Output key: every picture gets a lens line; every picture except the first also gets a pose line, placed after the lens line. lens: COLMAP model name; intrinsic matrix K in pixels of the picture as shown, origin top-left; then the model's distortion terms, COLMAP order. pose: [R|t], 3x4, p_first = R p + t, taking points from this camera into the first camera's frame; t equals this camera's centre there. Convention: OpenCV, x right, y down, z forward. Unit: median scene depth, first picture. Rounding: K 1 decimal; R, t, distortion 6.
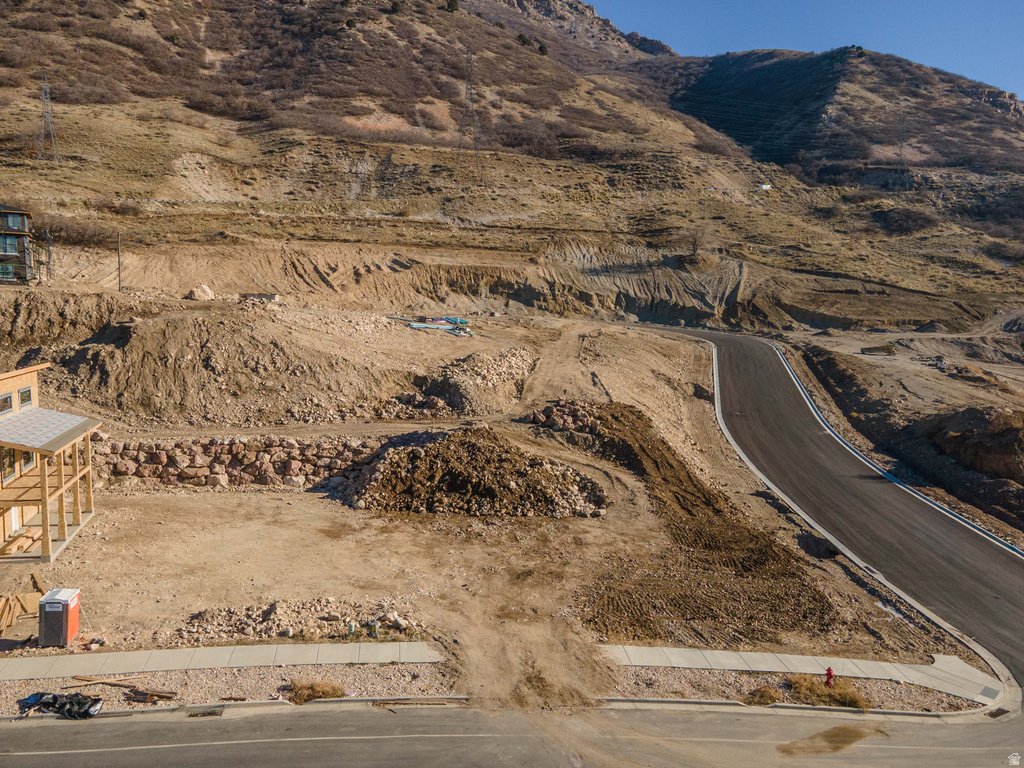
lens RADIAL K [[744.2, 0, 503.6], [0, 744.2, 380.6], [0, 0, 1]] dist [0.036888, 0.018497]
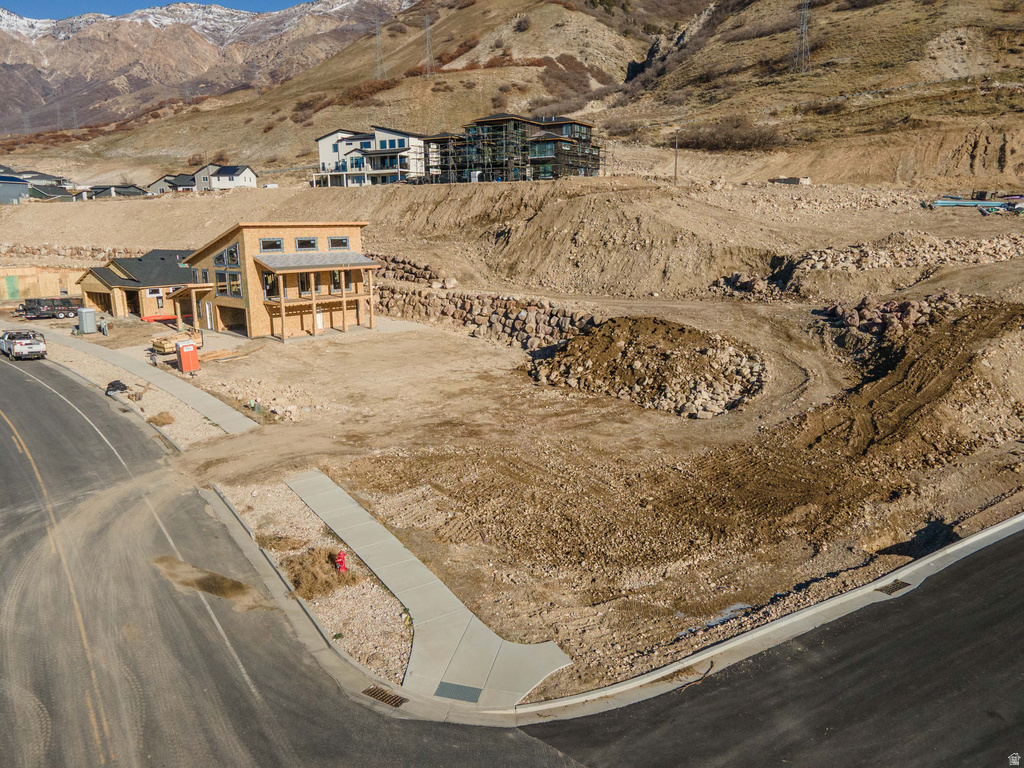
lens RADIAL K [[744.2, 0, 504.2], [0, 744.2, 380.5], [0, 0, 1]] dist [0.036888, 0.018497]
pose [[0.500117, 0.158604, -0.851309, 0.179771], [-0.067725, 0.987237, 0.144142, 0.011912], [0.863305, -0.014433, 0.504476, 0.116775]]
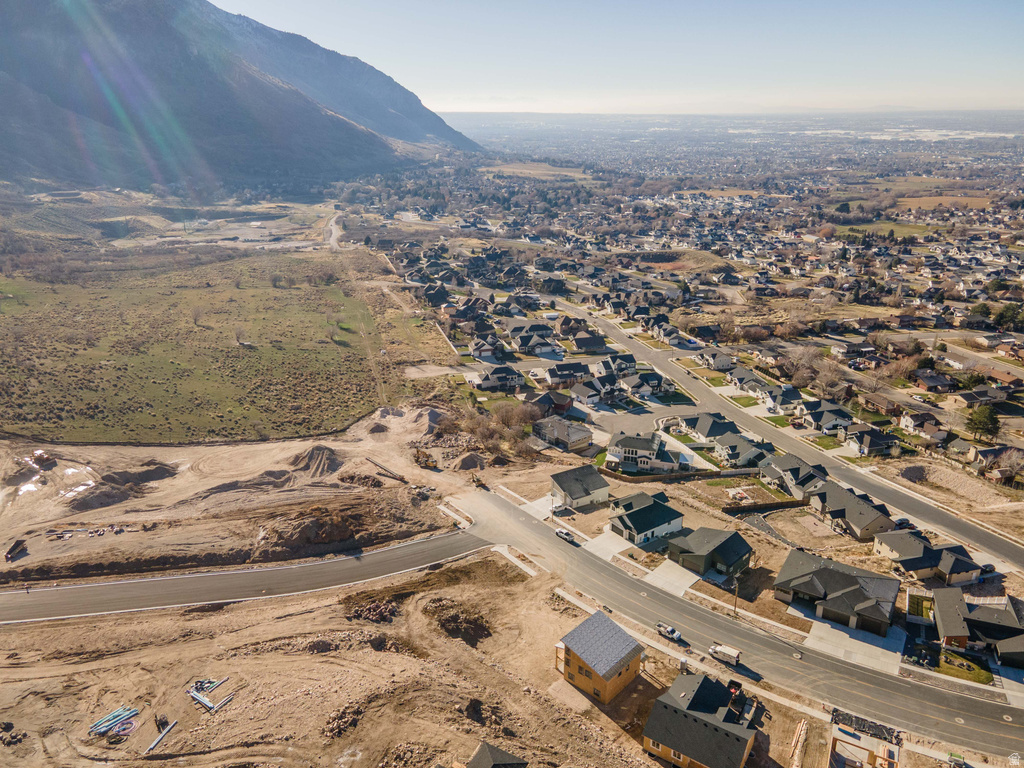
lens RADIAL K [[744.2, 0, 506.0], [0, 744.2, 381.6], [0, 0, 1]] dist [0.036888, 0.018497]
pose [[-0.510103, -0.308896, 0.802731, -0.596518], [0.083965, 0.910944, 0.403894, -0.507673], [-0.856005, 0.273429, -0.438739, 0.513383]]
